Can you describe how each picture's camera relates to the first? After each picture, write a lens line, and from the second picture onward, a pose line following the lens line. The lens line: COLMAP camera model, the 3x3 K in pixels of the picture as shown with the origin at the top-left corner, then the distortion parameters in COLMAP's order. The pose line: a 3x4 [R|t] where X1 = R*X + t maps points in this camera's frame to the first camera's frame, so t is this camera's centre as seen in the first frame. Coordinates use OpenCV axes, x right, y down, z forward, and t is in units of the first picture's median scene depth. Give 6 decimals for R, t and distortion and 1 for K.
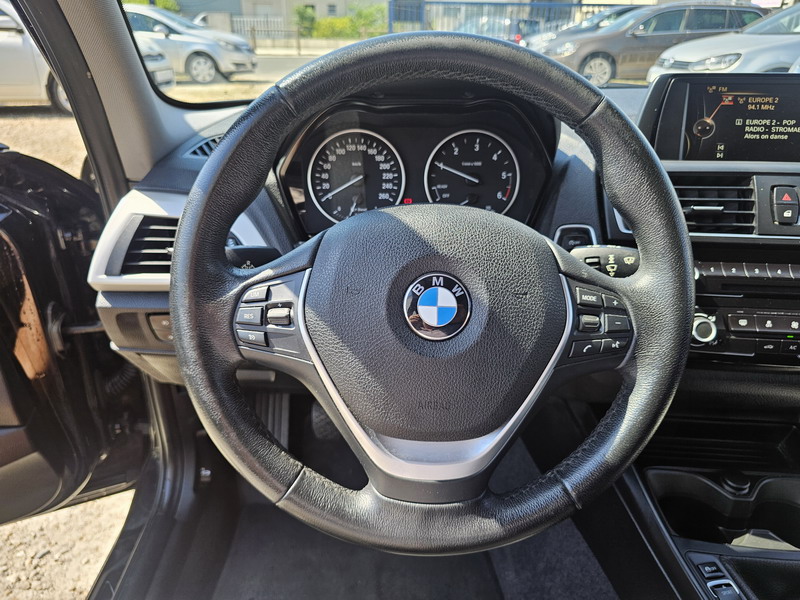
lens RADIAL K [[538.9, 0, 400.5], [0, 538.9, 289.6], [0, 0, 1]] dist [0.041093, -0.030300]
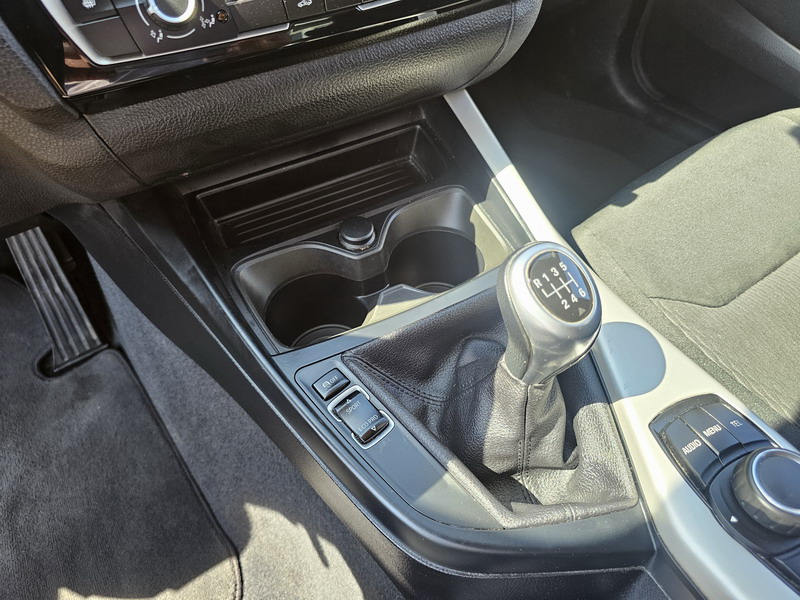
lens RADIAL K [[538.9, 0, 400.5], [0, 538.9, 289.6], [0, 0, 1]] dist [0.041093, -0.030300]
pose [[0.841724, -0.426857, 0.330596, 0.401192], [0.255521, 0.854351, 0.452541, 0.112068], [-0.475615, -0.296441, 0.828199, 0.373246]]
